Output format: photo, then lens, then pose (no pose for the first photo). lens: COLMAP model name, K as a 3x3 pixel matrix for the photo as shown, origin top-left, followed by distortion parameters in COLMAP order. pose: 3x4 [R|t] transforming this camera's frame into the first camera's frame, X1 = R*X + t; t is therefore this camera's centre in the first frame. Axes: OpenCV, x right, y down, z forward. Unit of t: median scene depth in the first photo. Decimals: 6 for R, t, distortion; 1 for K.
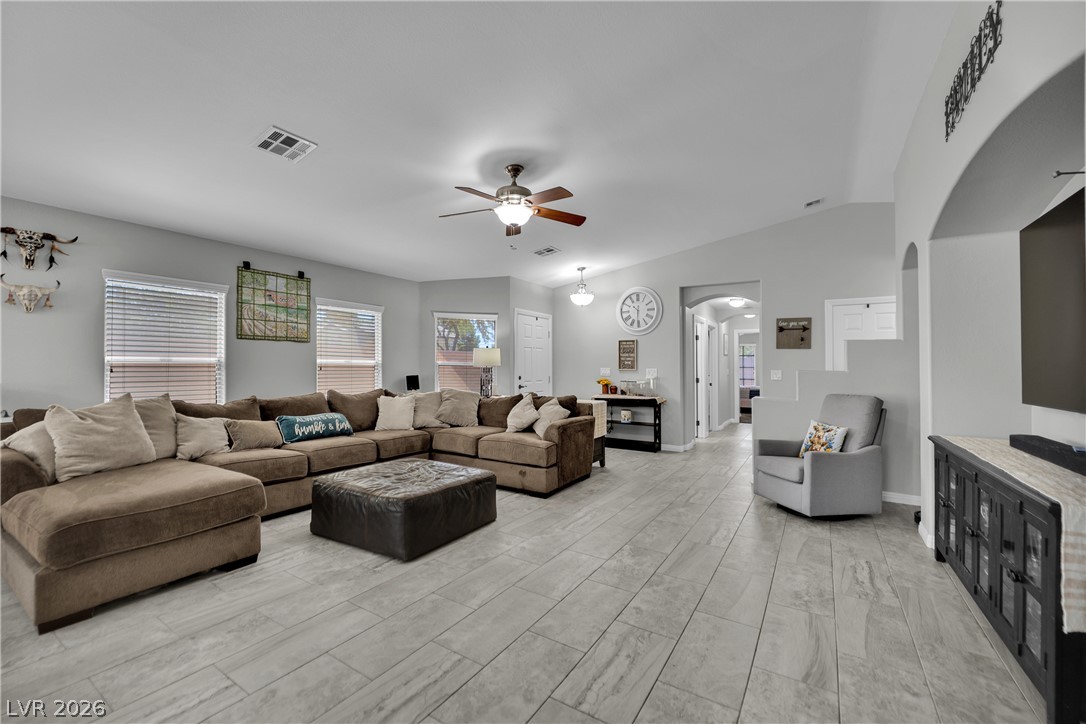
lens RADIAL K [[448.1, 0, 543.0], [0, 448.1, 362.0], [0, 0, 1]] dist [-0.014916, -0.000150]
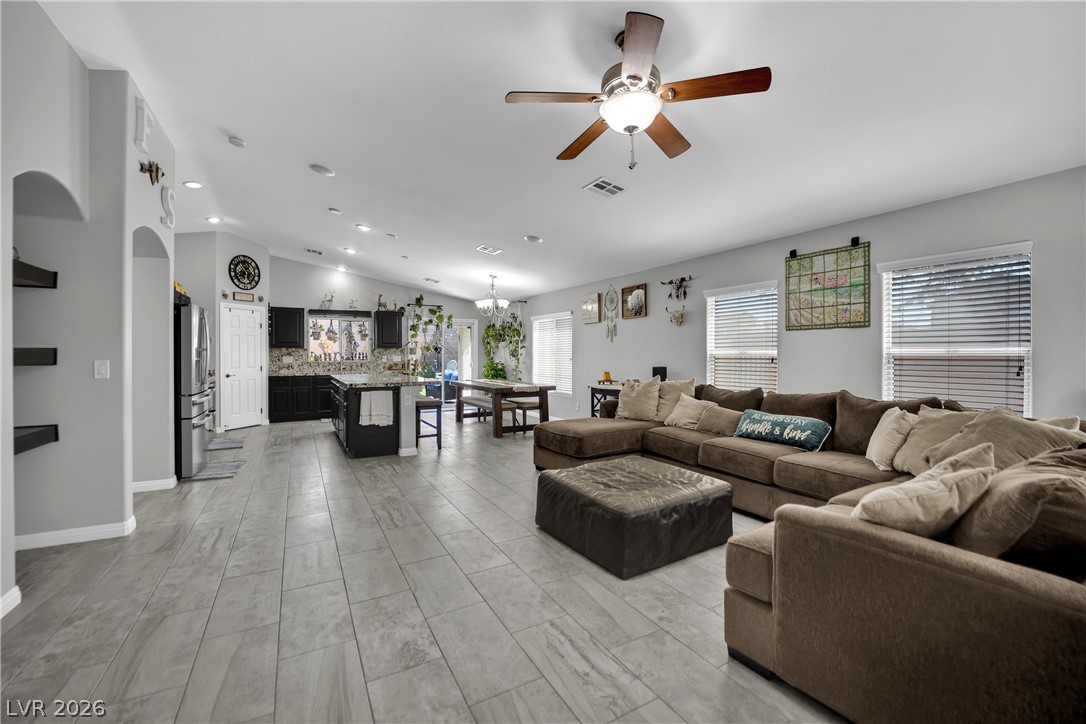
lens RADIAL K [[449.9, 0, 543.0], [0, 449.9, 362.0], [0, 0, 1]] dist [-0.028037, 0.000005]
pose [[-0.487247, 0.006823, -0.873238, 0.453830], [0.005484, 0.999974, 0.004753, 0.010486], [0.873247, -0.002474, -0.487271, 1.006292]]
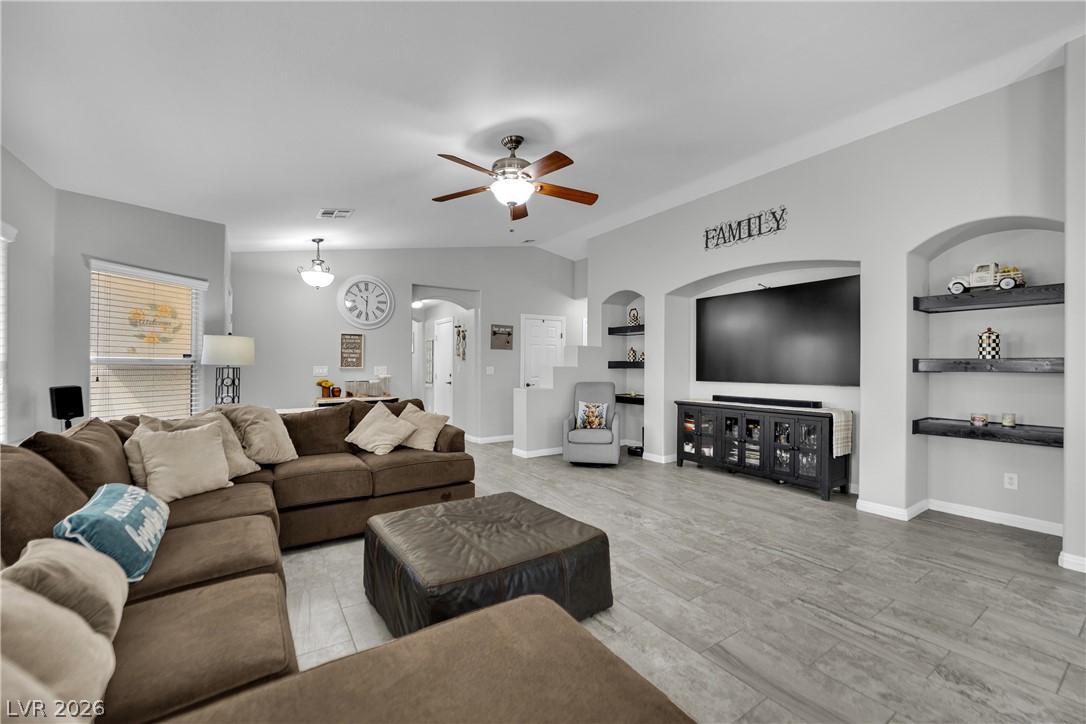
lens RADIAL K [[440.2, 0, 543.0], [0, 440.2, 362.0], [0, 0, 1]] dist [-0.023191, -0.000177]
pose [[0.414751, -0.002351, 0.909932, -0.689571], [-0.008022, 0.999948, 0.006240, -0.003946], [-0.909900, -0.009888, 0.414711, 0.498122]]
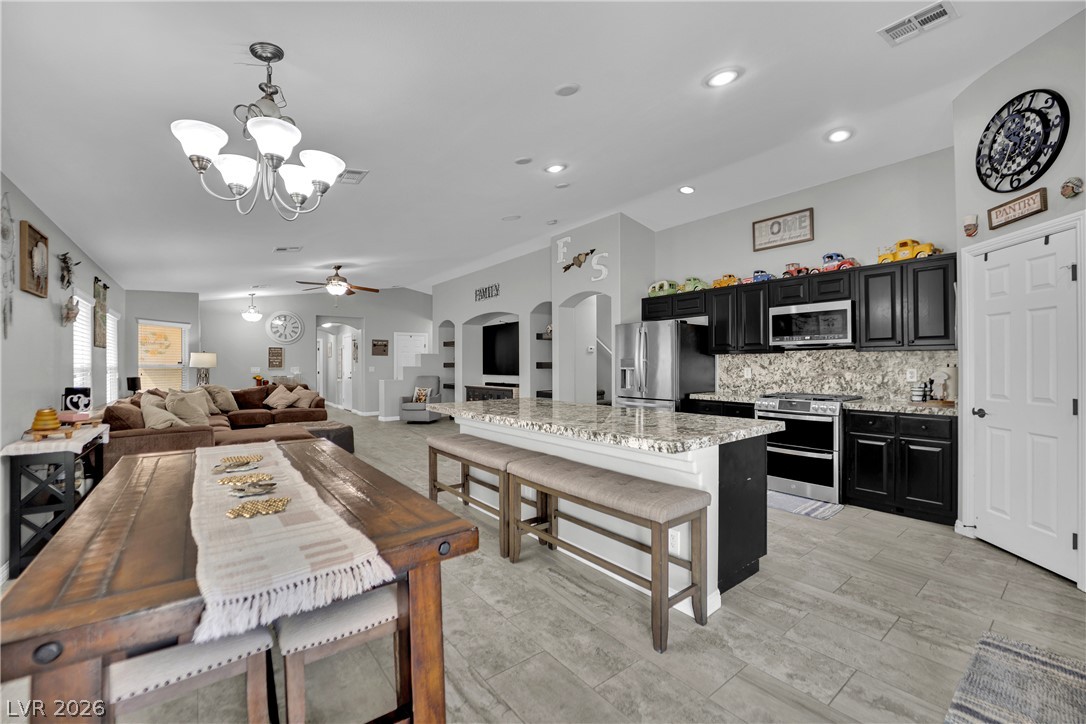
lens RADIAL K [[448.1, 0, 543.0], [0, 448.1, 362.0], [0, 0, 1]] dist [-0.014916, -0.000150]
pose [[0.345822, -0.006439, 0.938278, -1.347983], [-0.001987, 0.999969, 0.007595, -0.024056], [-0.938298, -0.004491, 0.345798, -0.448478]]
